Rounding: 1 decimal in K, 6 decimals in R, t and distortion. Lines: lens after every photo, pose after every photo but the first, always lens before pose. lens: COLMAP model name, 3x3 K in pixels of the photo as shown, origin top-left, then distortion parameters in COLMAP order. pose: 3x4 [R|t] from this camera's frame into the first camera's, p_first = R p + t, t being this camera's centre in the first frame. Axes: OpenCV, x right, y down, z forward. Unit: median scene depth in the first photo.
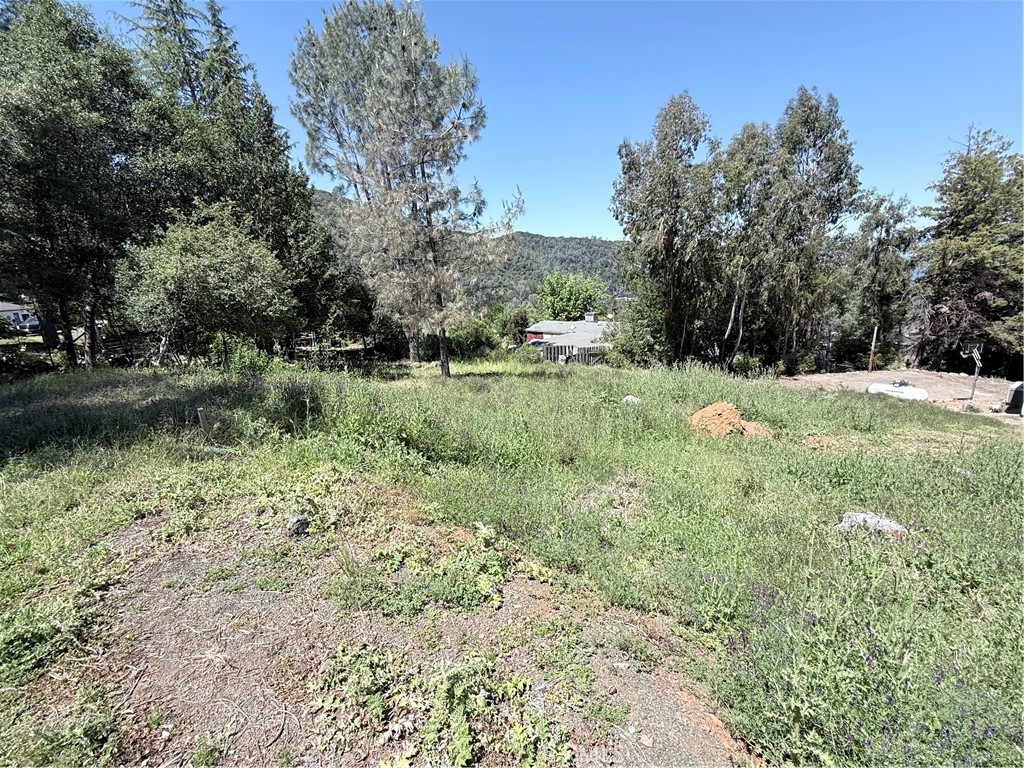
lens RADIAL K [[440.0, 0, 507.2], [0, 440.0, 388.1], [0, 0, 1]] dist [-0.003558, 0.000932]
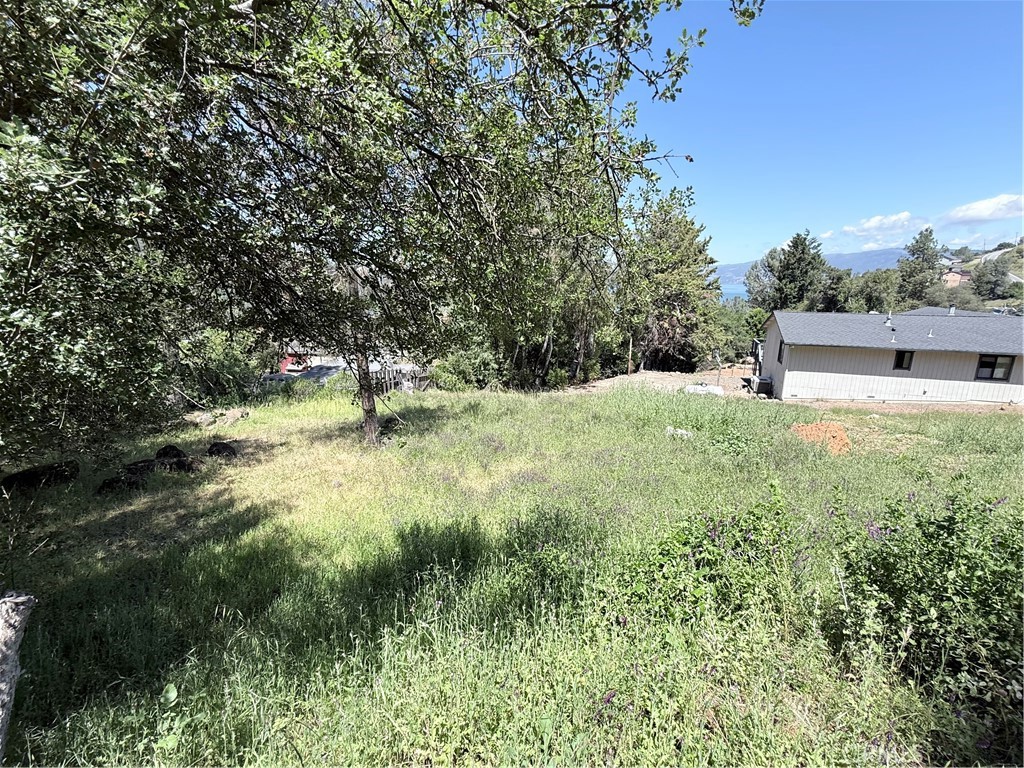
lens RADIAL K [[440.0, 0, 511.0], [0, 440.0, 384.9], [0, 0, 1]] dist [-0.003558, 0.000932]
pose [[0.776232, -0.083246, 0.624927, -0.213185], [0.110635, 0.993848, -0.005032, -0.041931], [-0.620664, 0.073044, 0.780667, 0.246196]]
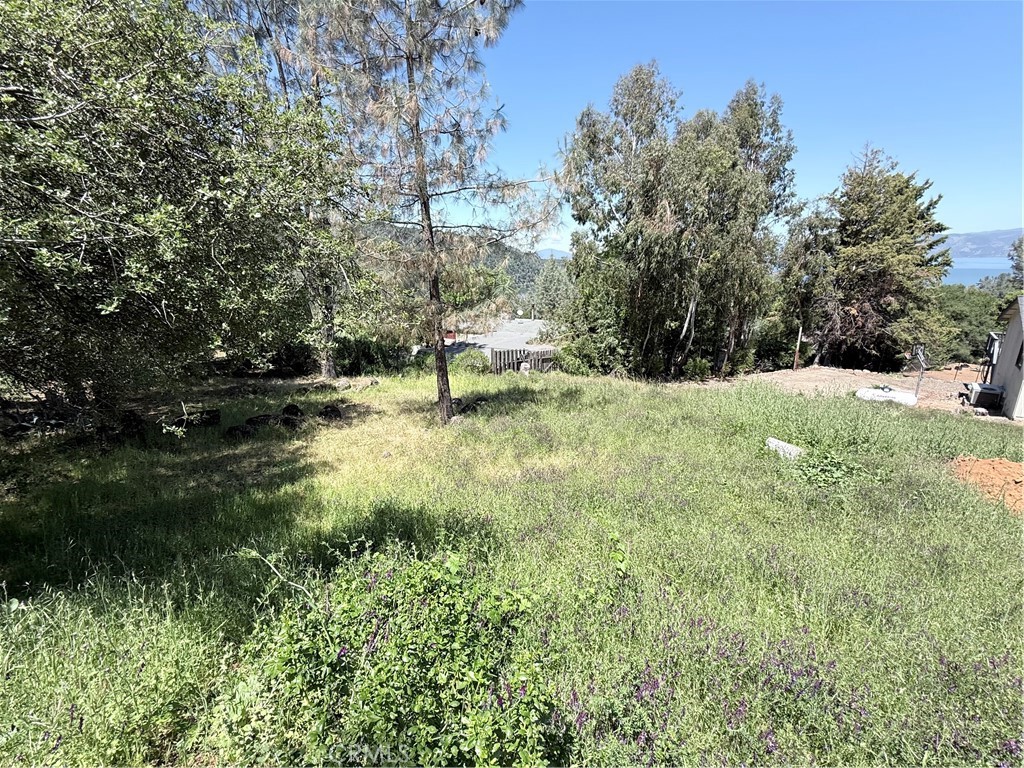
lens RADIAL K [[440.0, 0, 511.7], [0, 440.0, 384.9], [0, 0, 1]] dist [-0.003558, 0.000932]
pose [[0.949848, -0.040259, 0.310109, -0.142105], [0.038450, 0.999189, 0.011948, -0.041814], [-0.310339, 0.000575, 0.950626, 0.219609]]
